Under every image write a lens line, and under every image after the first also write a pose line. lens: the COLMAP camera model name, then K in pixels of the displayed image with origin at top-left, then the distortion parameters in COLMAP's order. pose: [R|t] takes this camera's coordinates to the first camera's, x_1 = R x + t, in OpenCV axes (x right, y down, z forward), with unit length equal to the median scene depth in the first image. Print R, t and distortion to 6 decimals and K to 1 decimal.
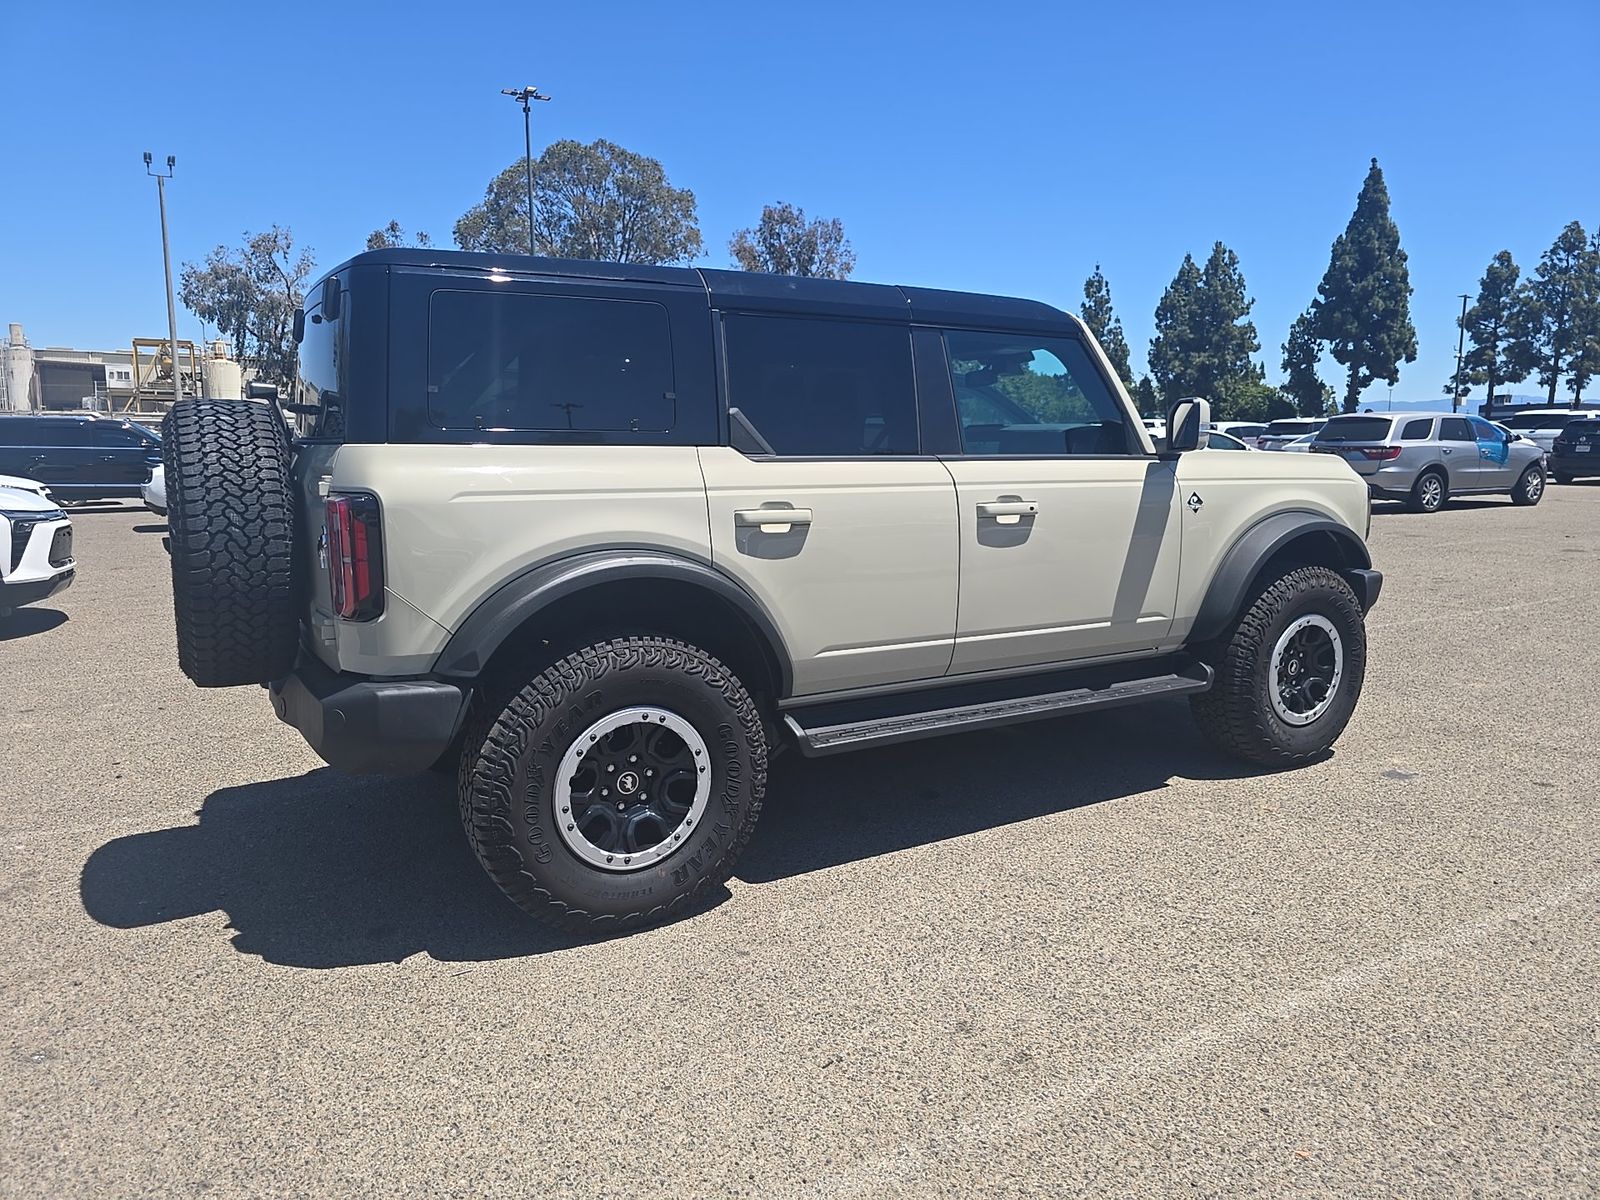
lens RADIAL K [[1079.4, 0, 803.8], [0, 1079.4, 601.8], [0, 0, 1]] dist [-0.004581, -0.006497]
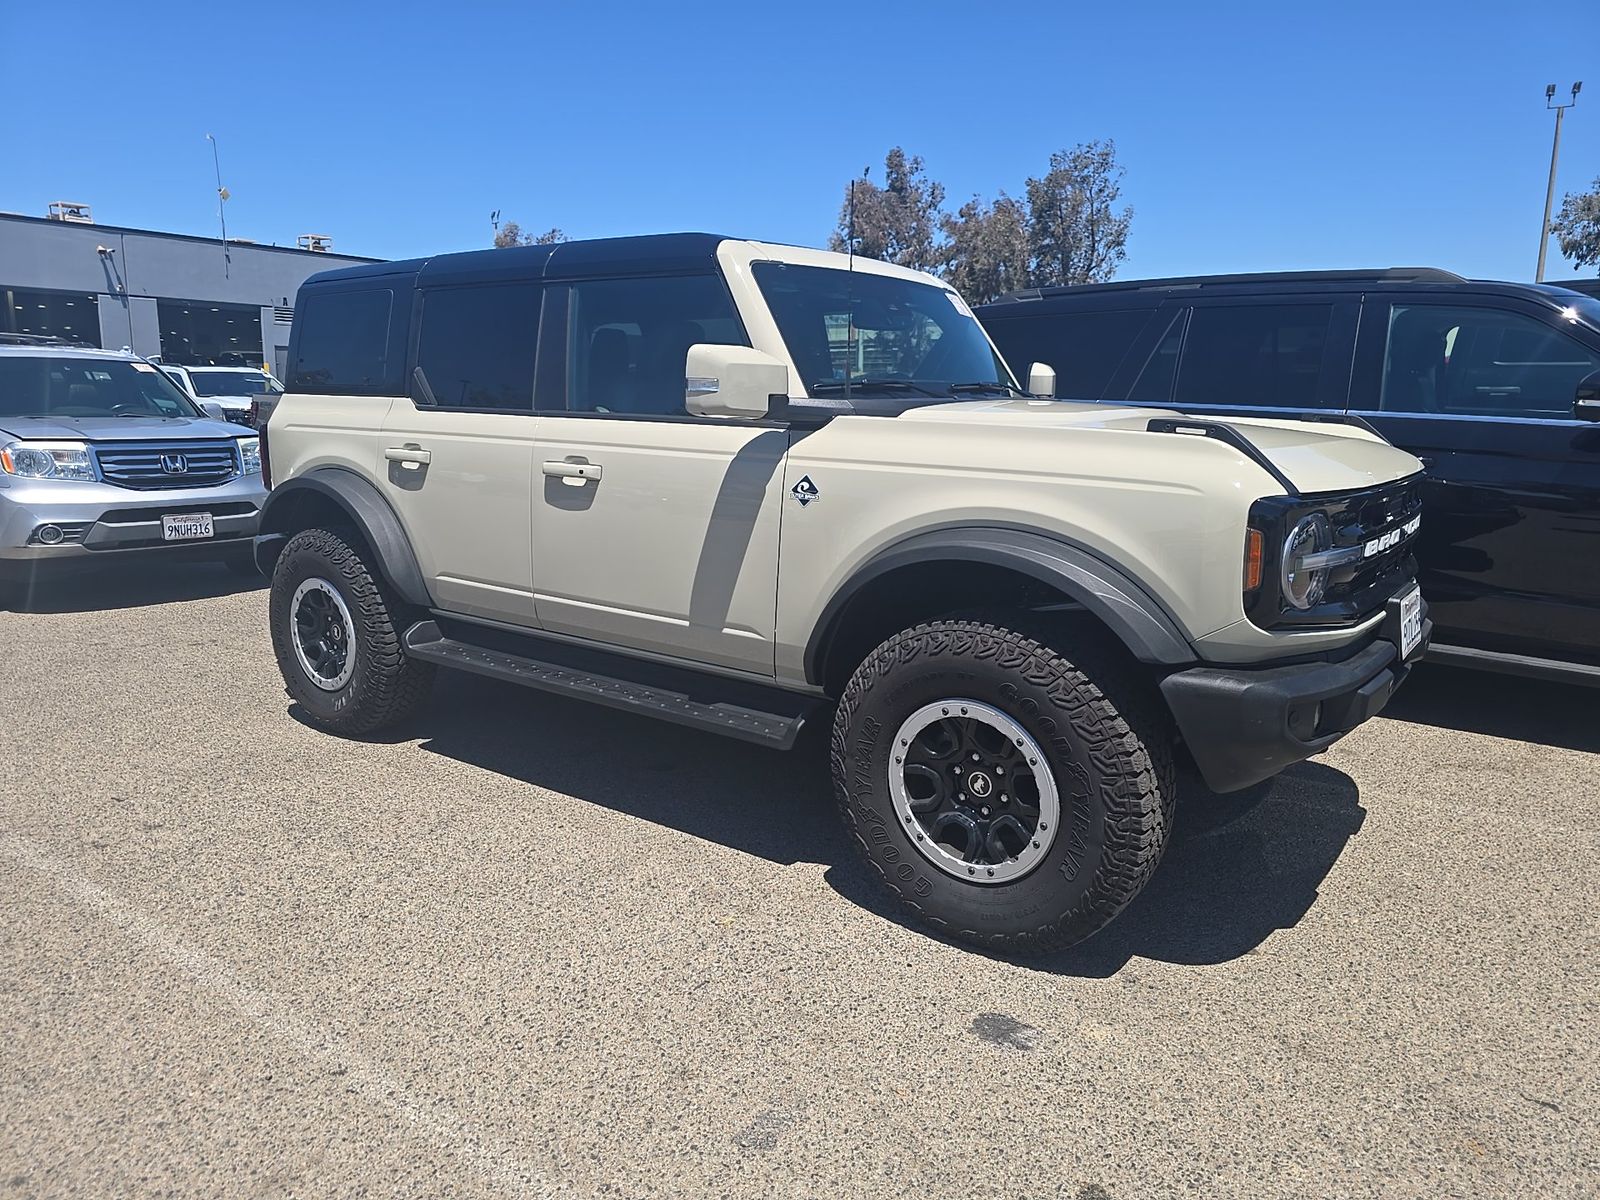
lens RADIAL K [[1079.4, 0, 803.8], [0, 1079.4, 601.8], [0, 0, 1]] dist [-0.004581, -0.006497]
pose [[0.427507, 0.161621, -0.889447, 1.061182], [-0.173220, 0.980303, 0.094874, -0.090715], [0.887261, 0.113511, 0.447082, 0.707945]]
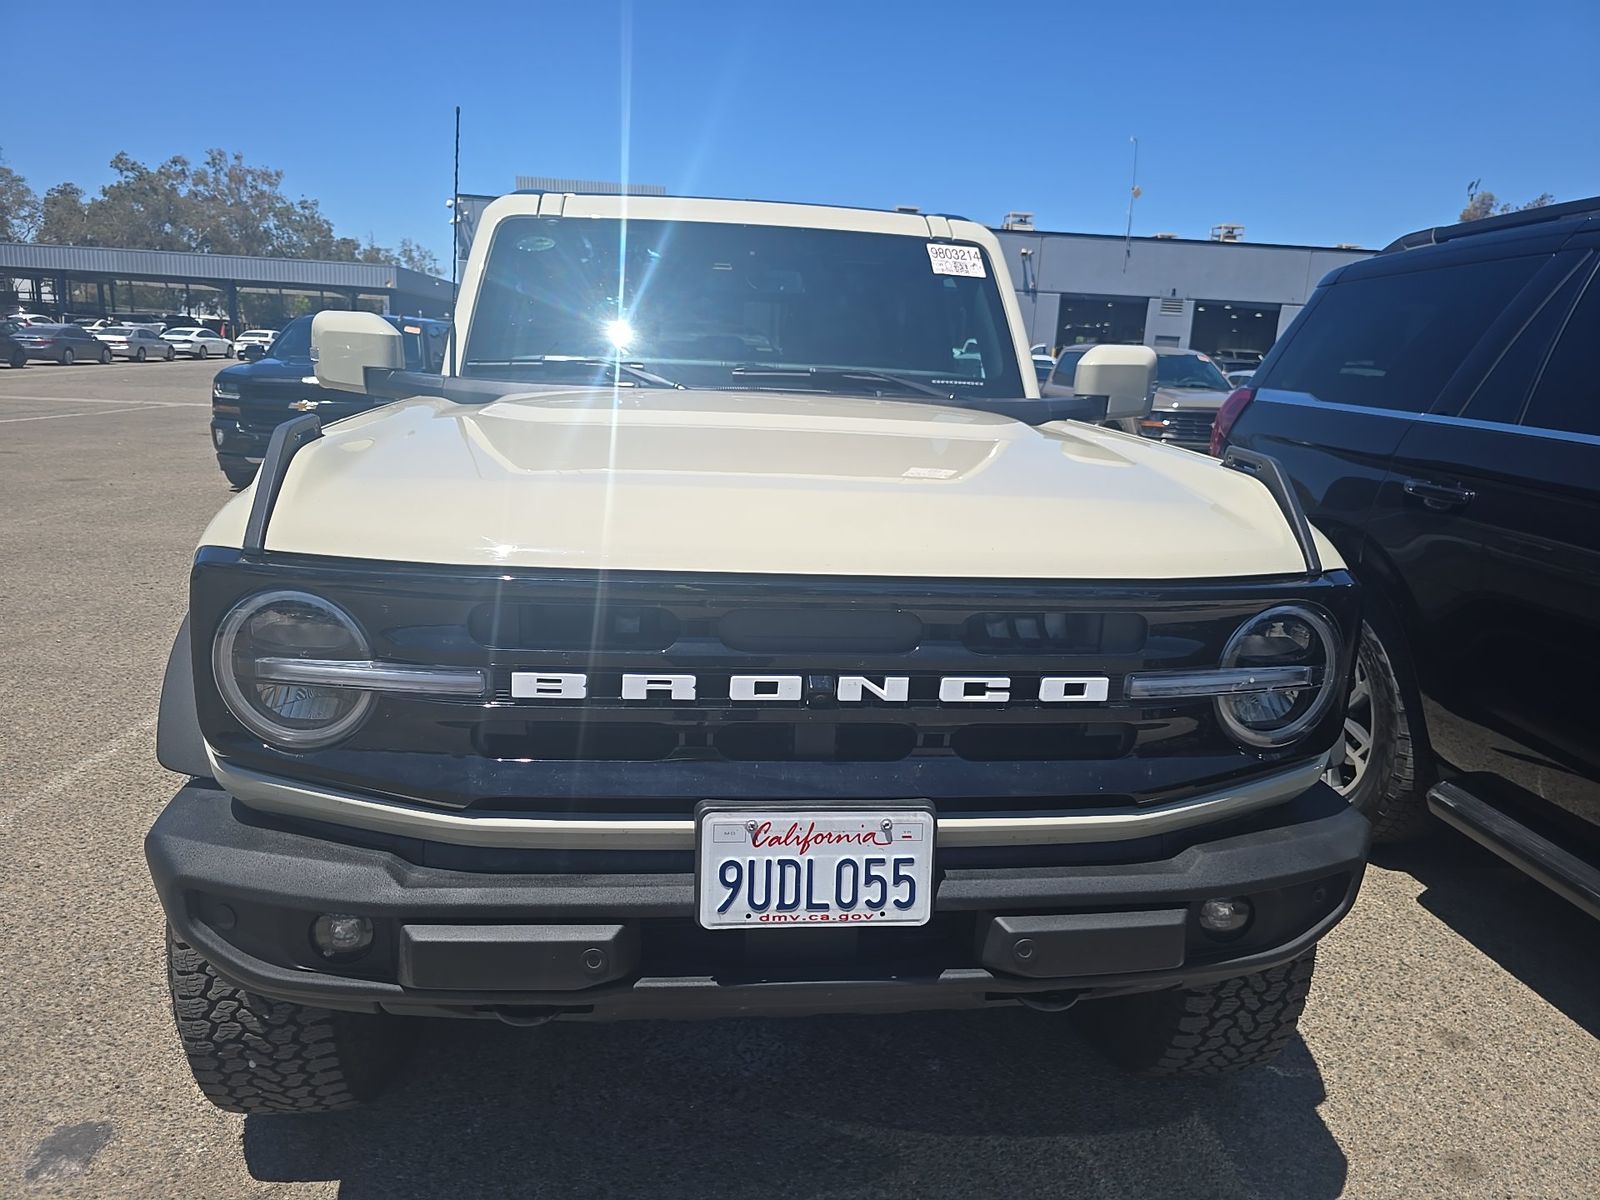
lens RADIAL K [[1079.4, 0, 803.8], [0, 1079.4, 601.8], [0, 0, 1]] dist [-0.004581, -0.006497]
pose [[-0.398664, 0.170619, -0.901086, 1.039006], [-0.208079, 0.940090, 0.270064, -0.109323], [0.893179, 0.295162, -0.339278, 0.800234]]
